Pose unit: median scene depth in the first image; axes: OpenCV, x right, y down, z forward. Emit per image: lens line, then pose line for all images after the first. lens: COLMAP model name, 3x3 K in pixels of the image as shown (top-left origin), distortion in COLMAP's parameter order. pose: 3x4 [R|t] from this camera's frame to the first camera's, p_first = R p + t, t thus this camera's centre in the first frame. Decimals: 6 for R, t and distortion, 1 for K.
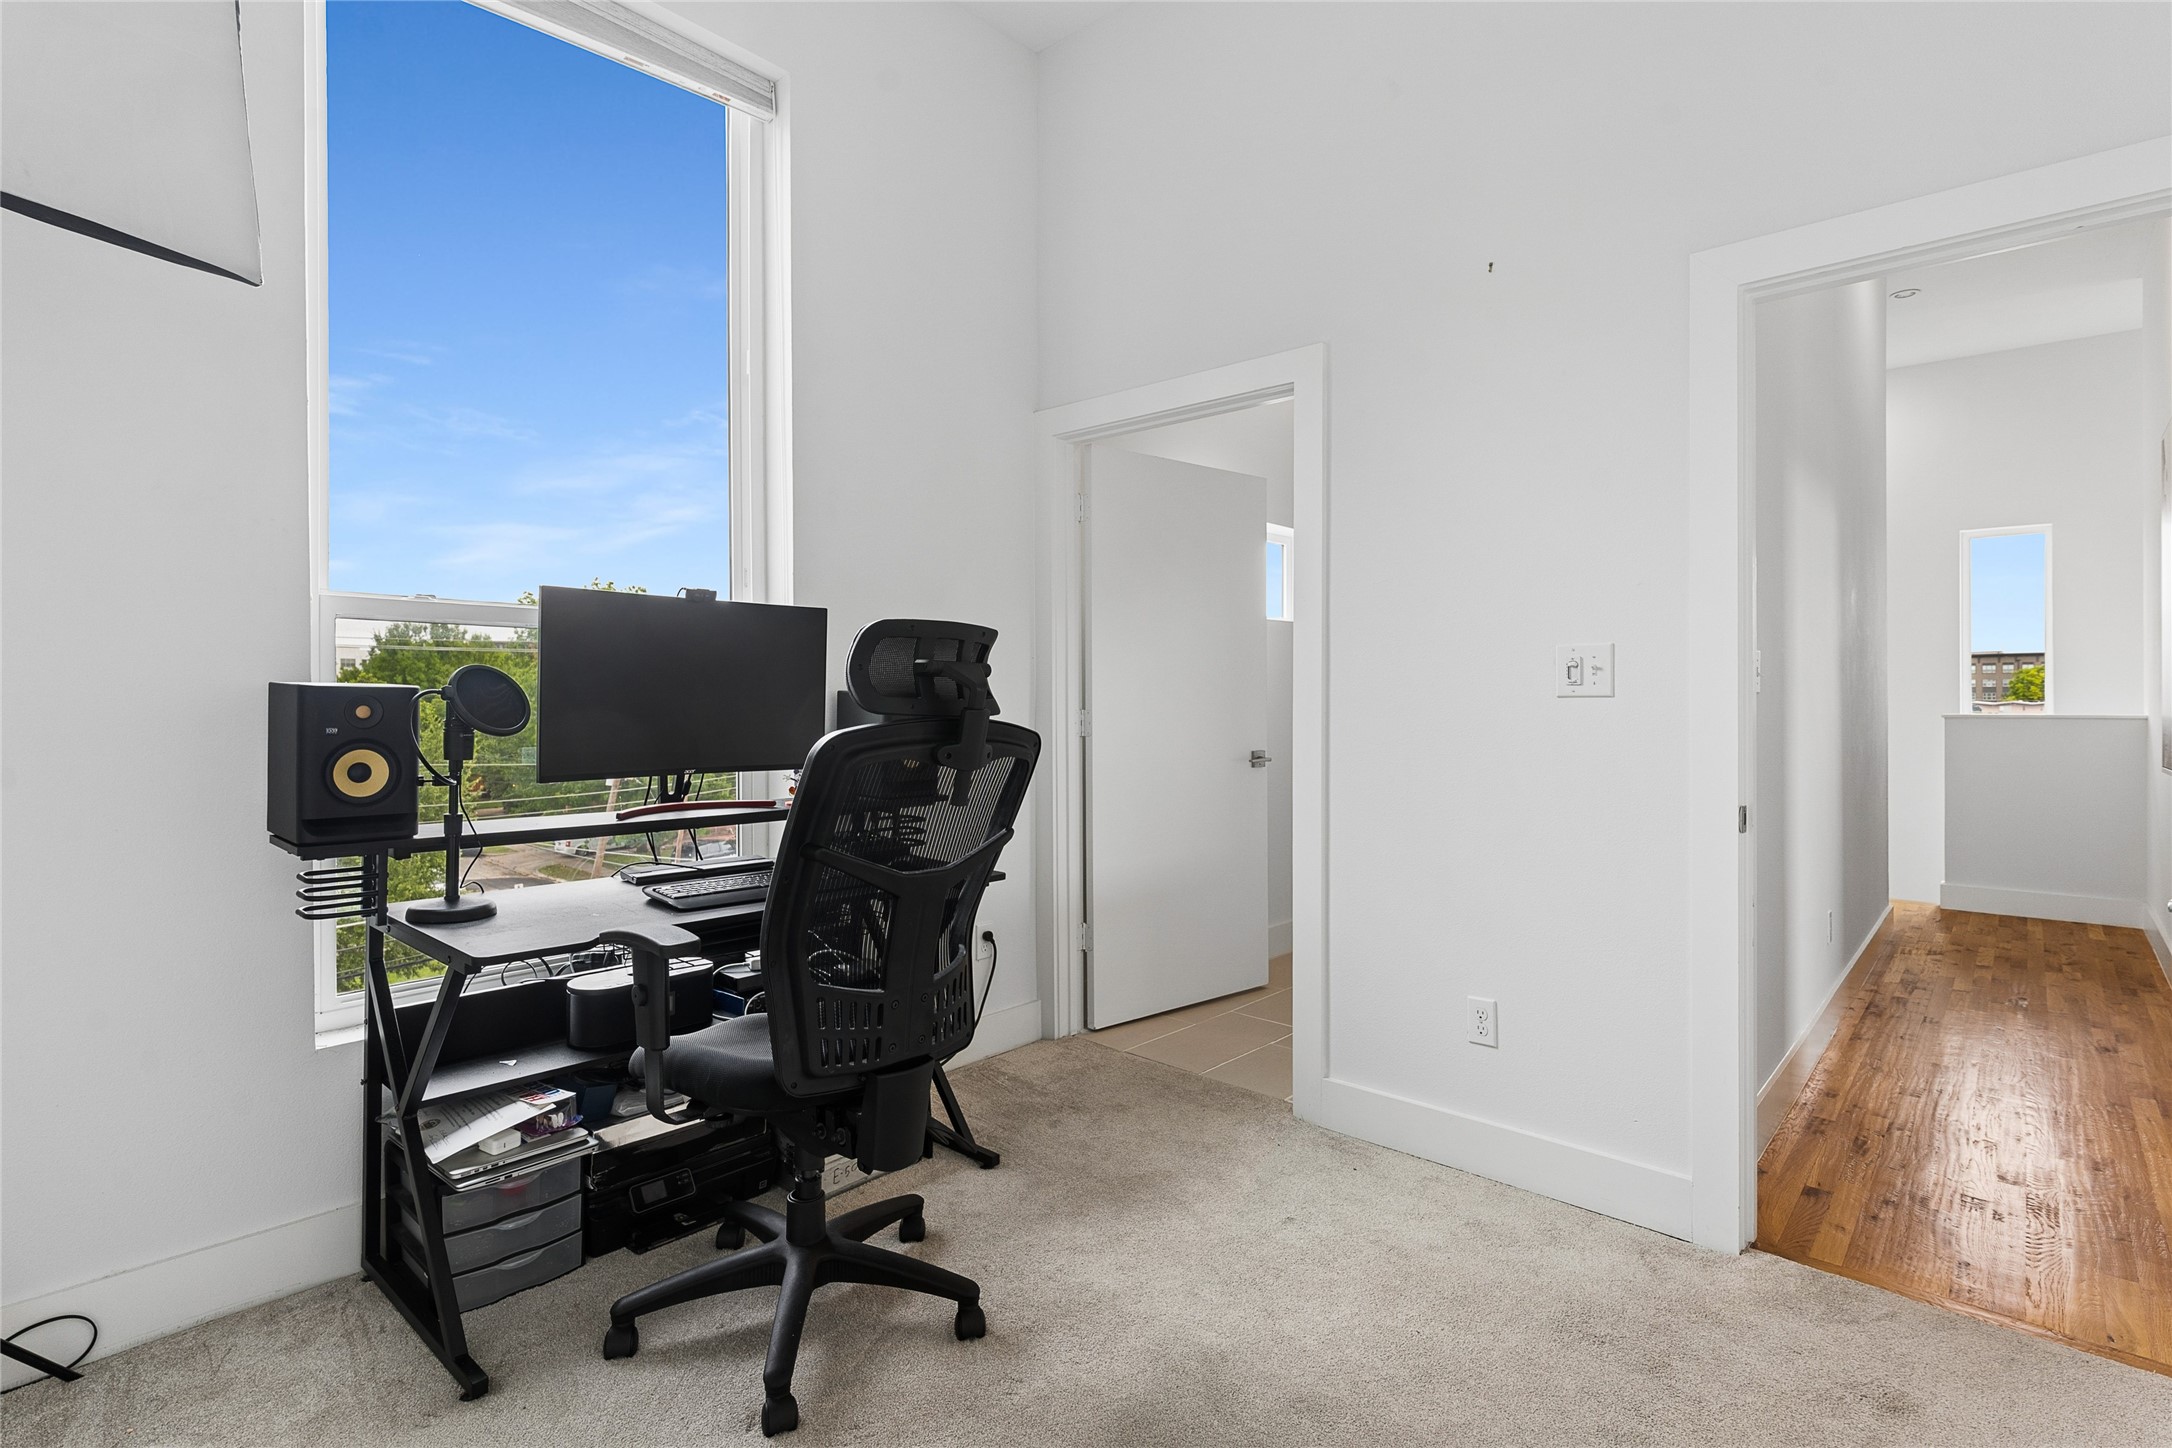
lens RADIAL K [[1057.7, 0, 1075.2], [0, 1057.7, 675.1], [0, 0, 1]] dist [0.001865, -0.000119]
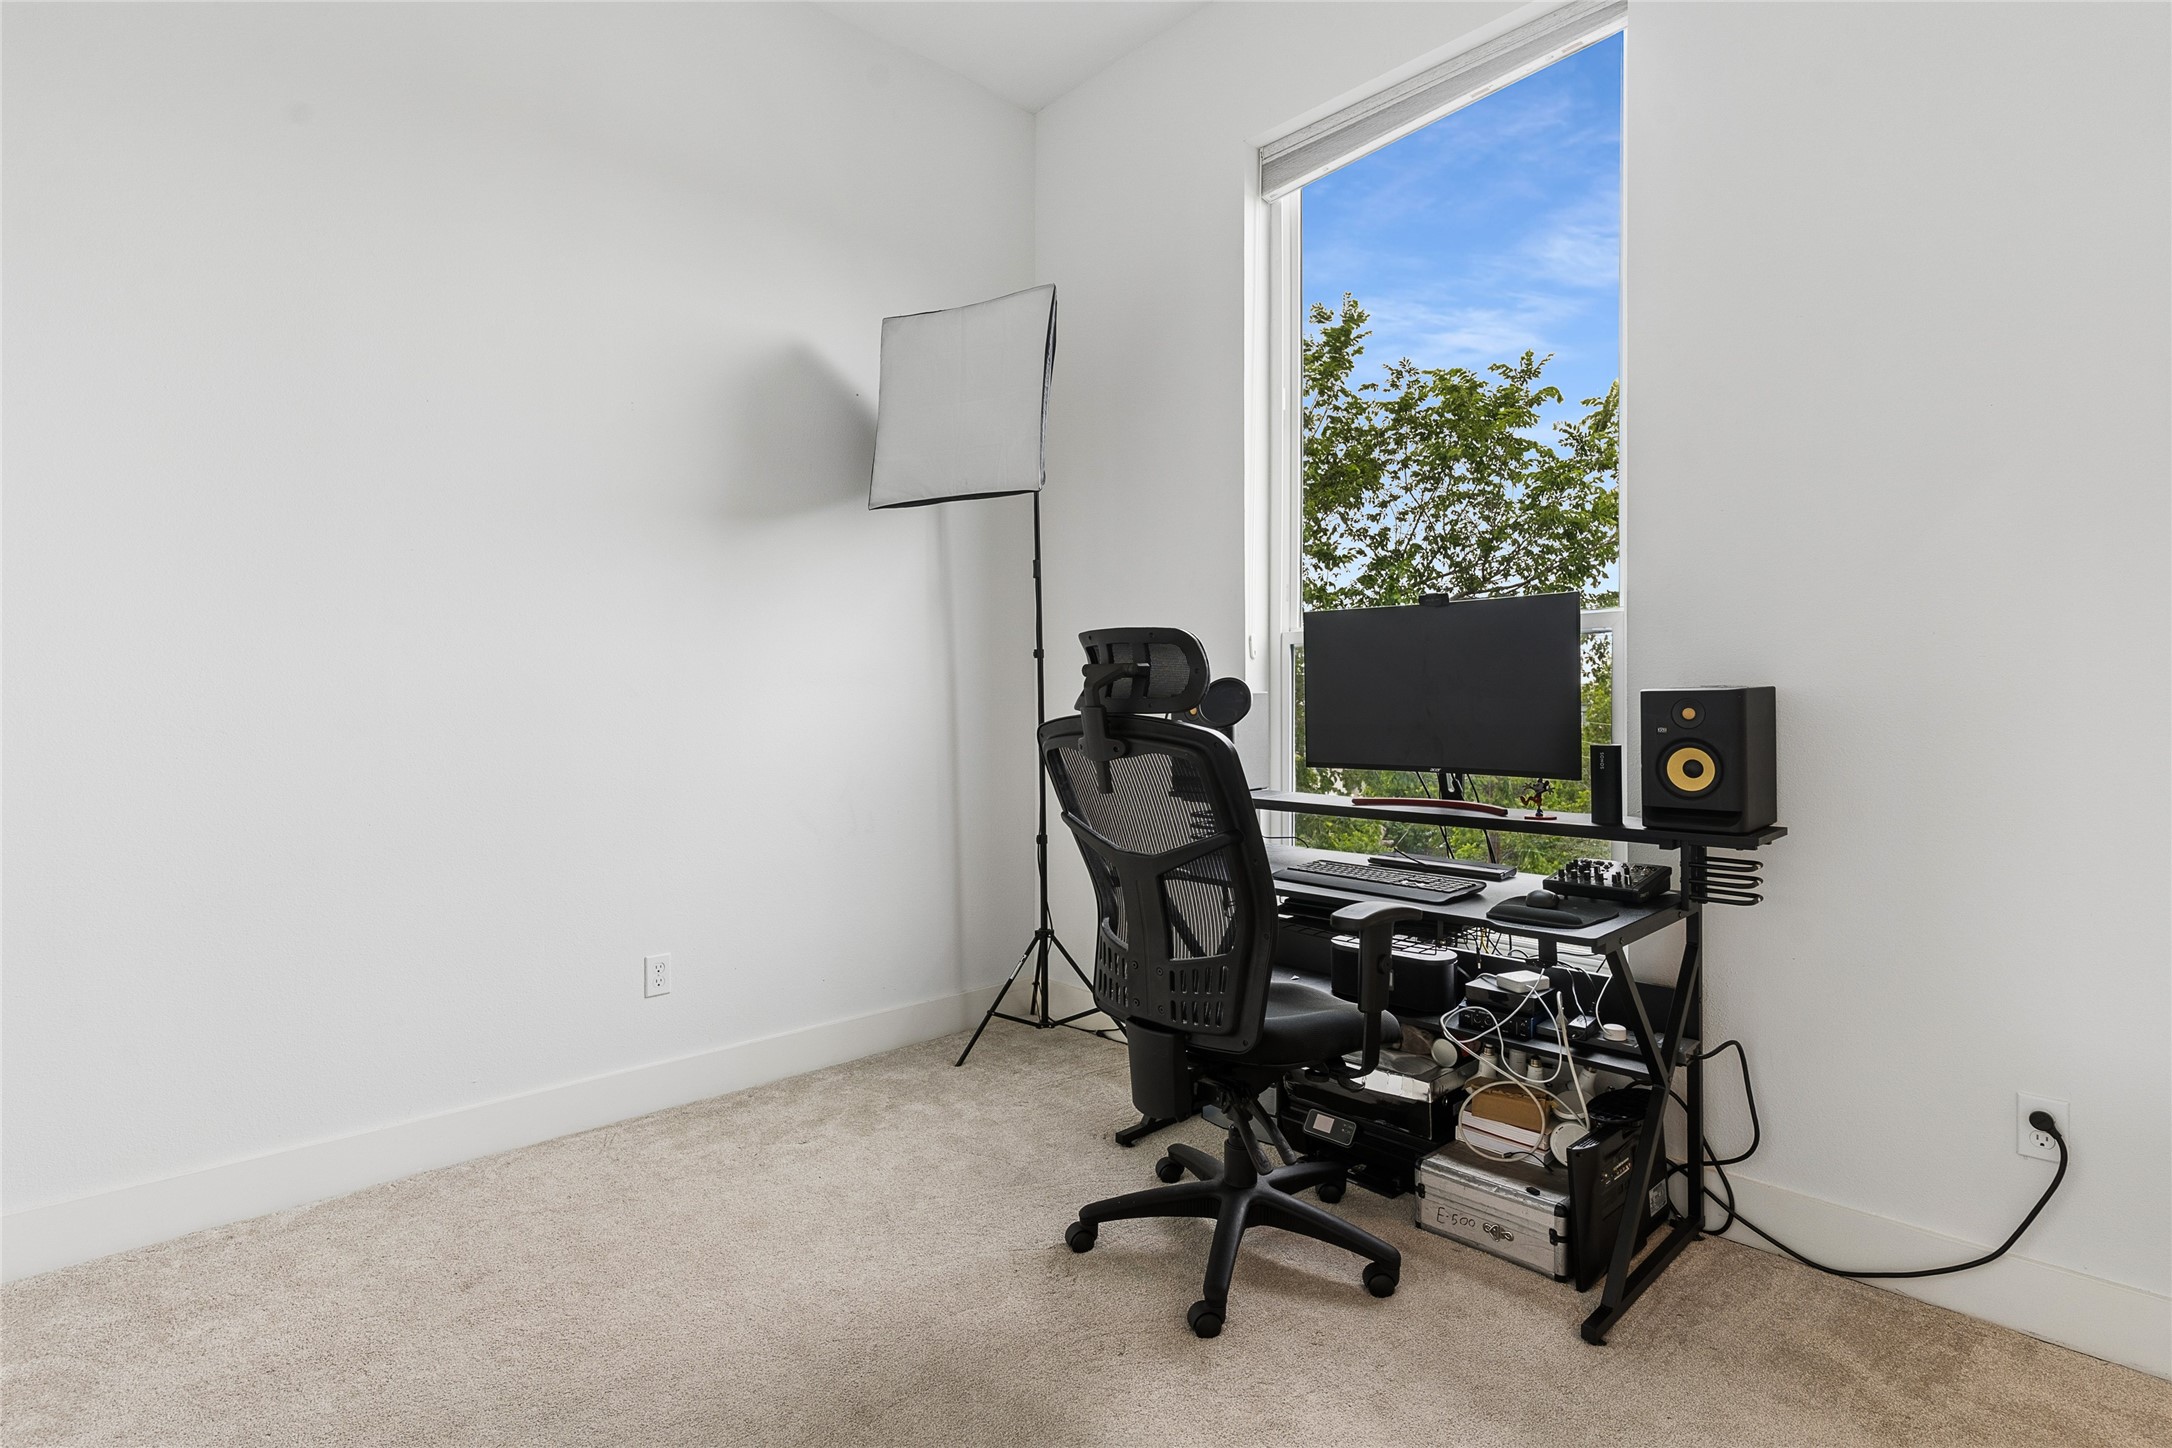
lens RADIAL K [[1057.7, 0, 1075.2], [0, 1057.7, 675.1], [0, 0, 1]] dist [0.001865, -0.000119]
pose [[-0.080208, -0.028928, -0.996358, 0.694088], [0.025100, 0.999203, -0.031031, 0.020984], [0.996462, -0.027498, -0.079418, 0.720366]]
